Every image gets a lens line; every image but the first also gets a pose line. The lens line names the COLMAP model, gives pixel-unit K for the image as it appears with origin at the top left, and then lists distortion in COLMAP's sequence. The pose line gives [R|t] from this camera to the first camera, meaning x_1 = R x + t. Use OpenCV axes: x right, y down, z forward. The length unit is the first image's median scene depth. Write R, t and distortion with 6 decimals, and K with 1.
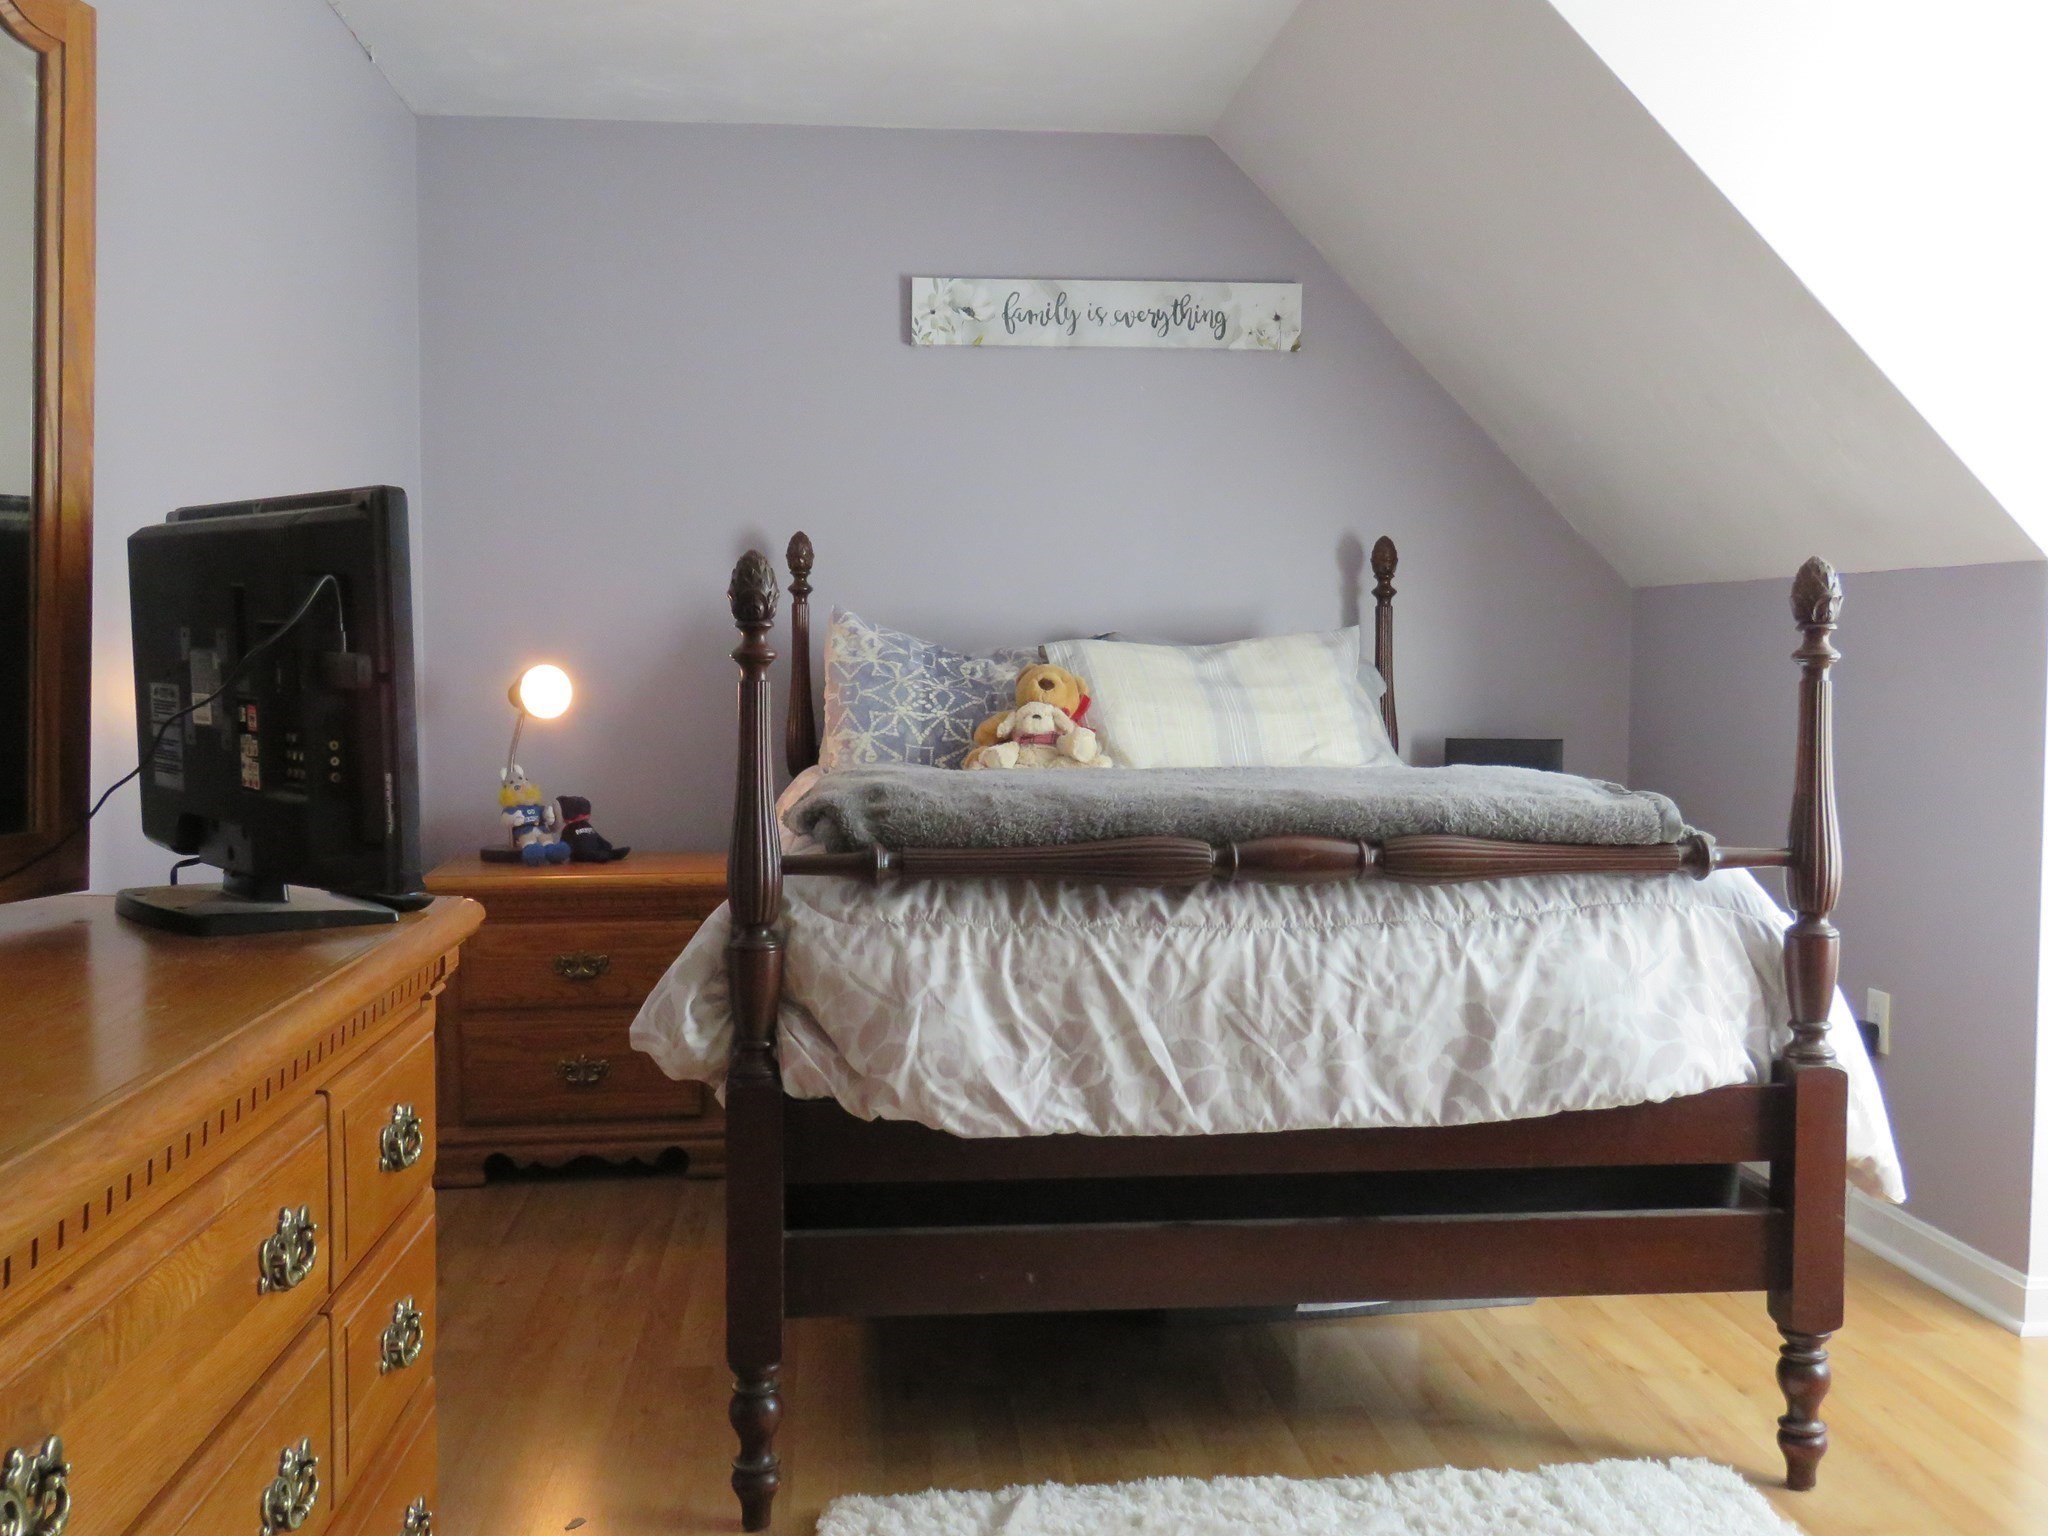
lens RADIAL K [[1900.5, 0, 1028.2], [0, 1900.5, 763.8], [0, 0, 1]] dist [0.014343, 0.000000]
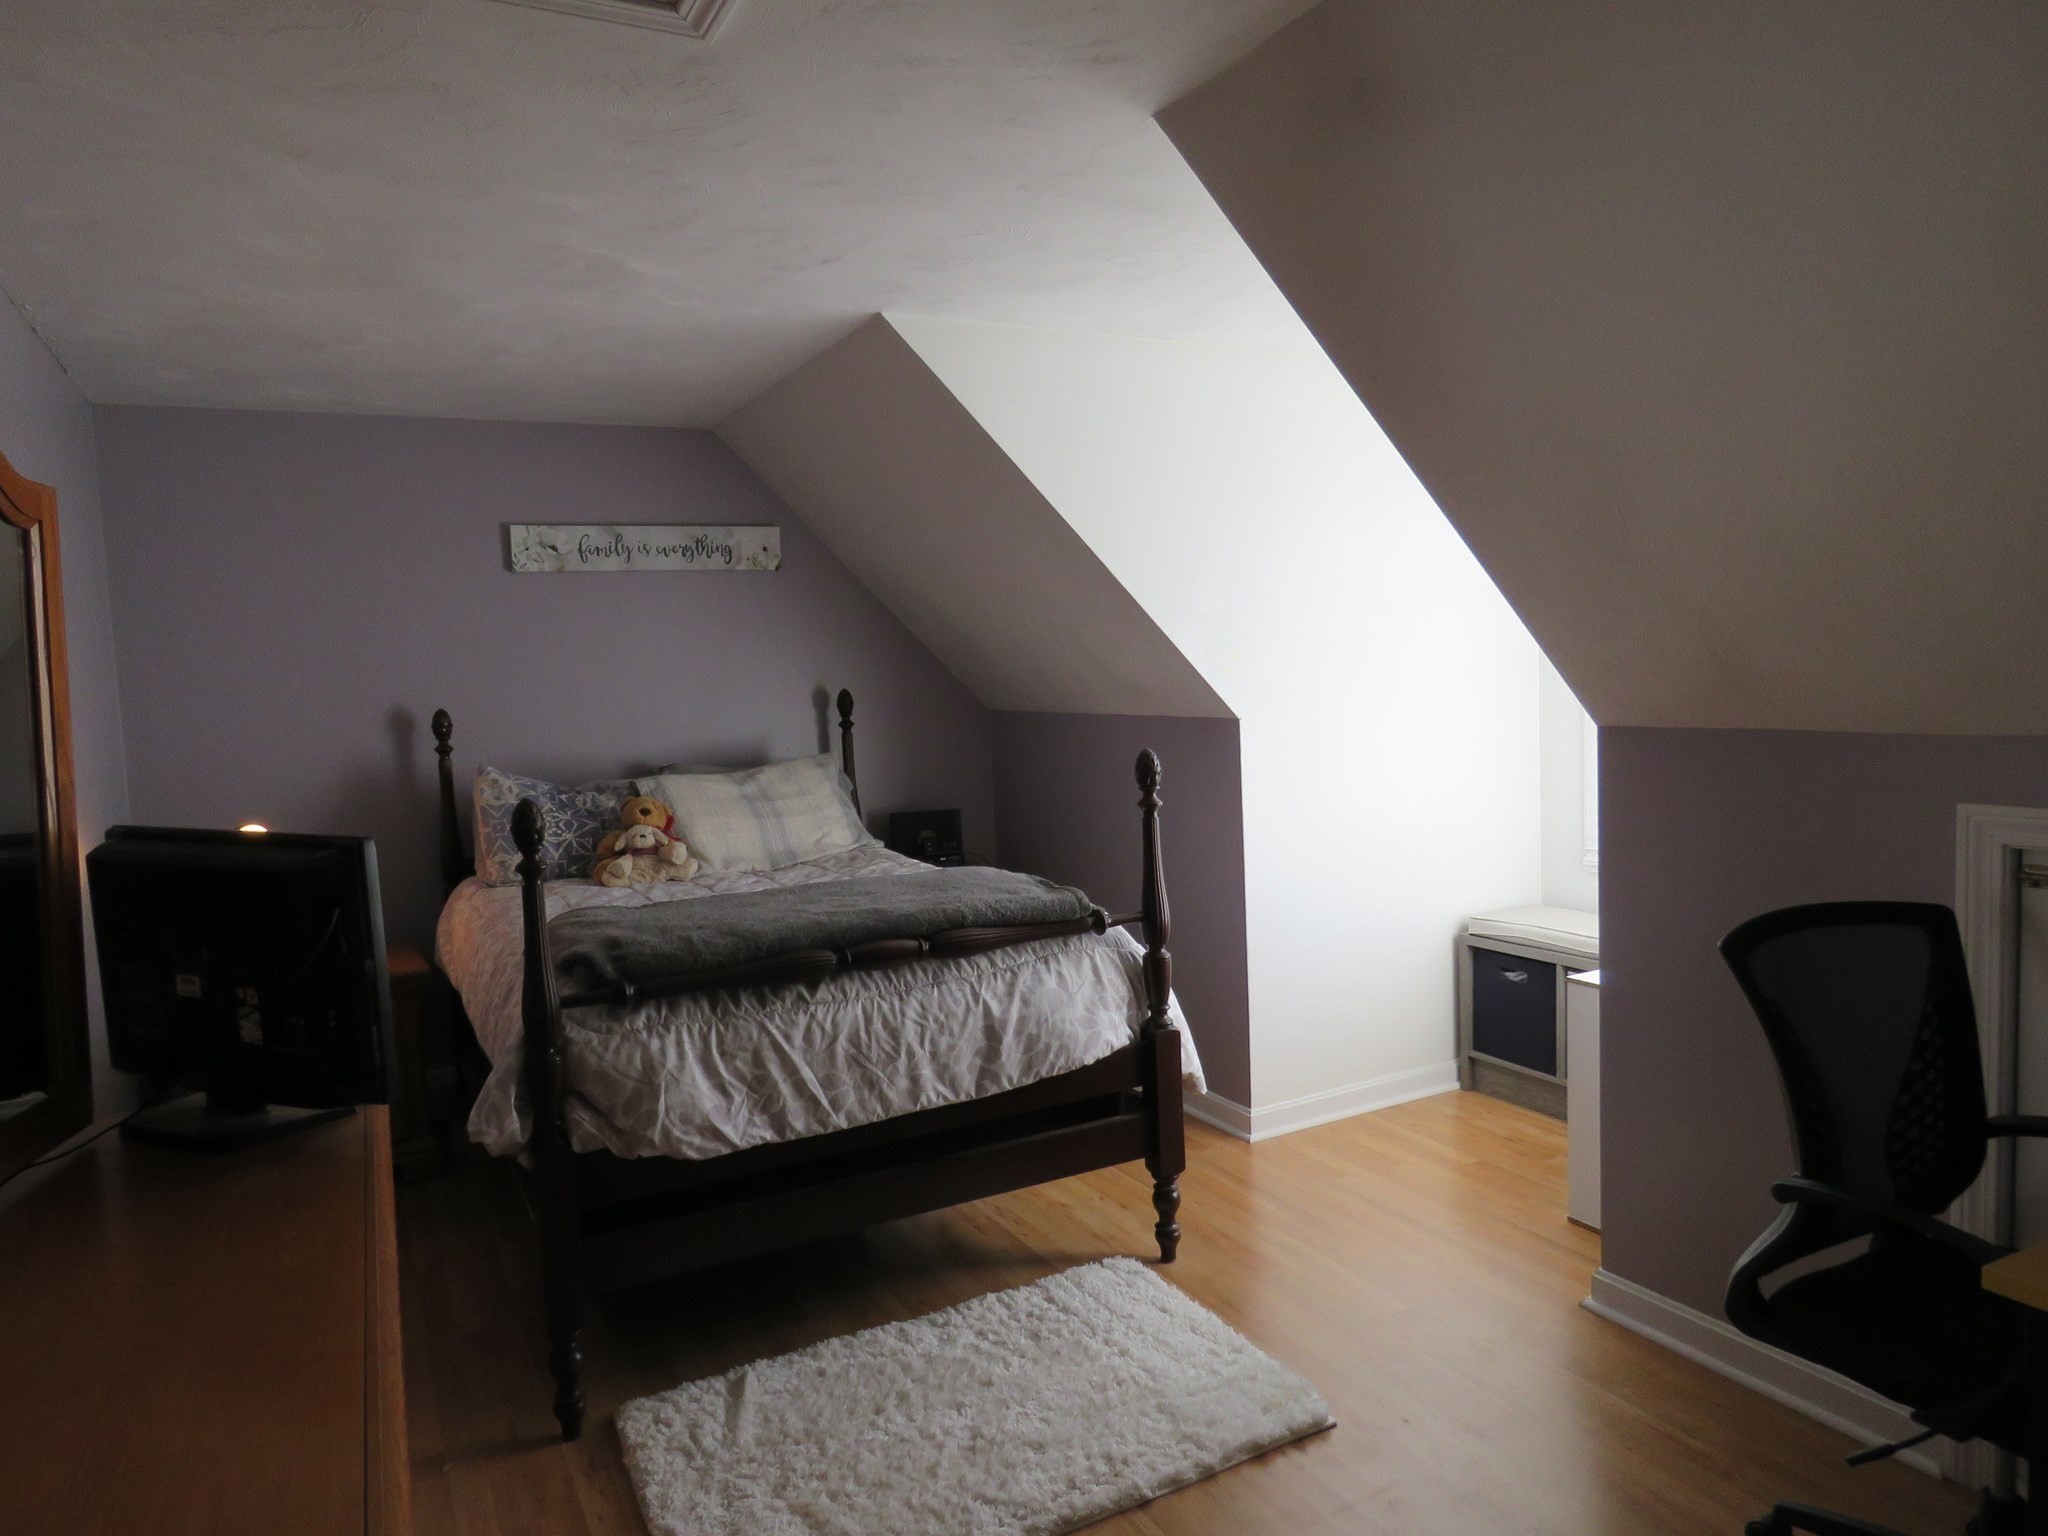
lens RADIAL K [[1309.3, 0, 1021.4], [0, 1309.3, 773.4], [0, 0, 1]] dist [0.005753, -0.000350]
pose [[0.923944, -0.072415, 0.375610, -0.161046], [0.067436, 0.997374, 0.026404, -0.125874], [-0.376536, 0.000934, 0.926402, -0.099847]]
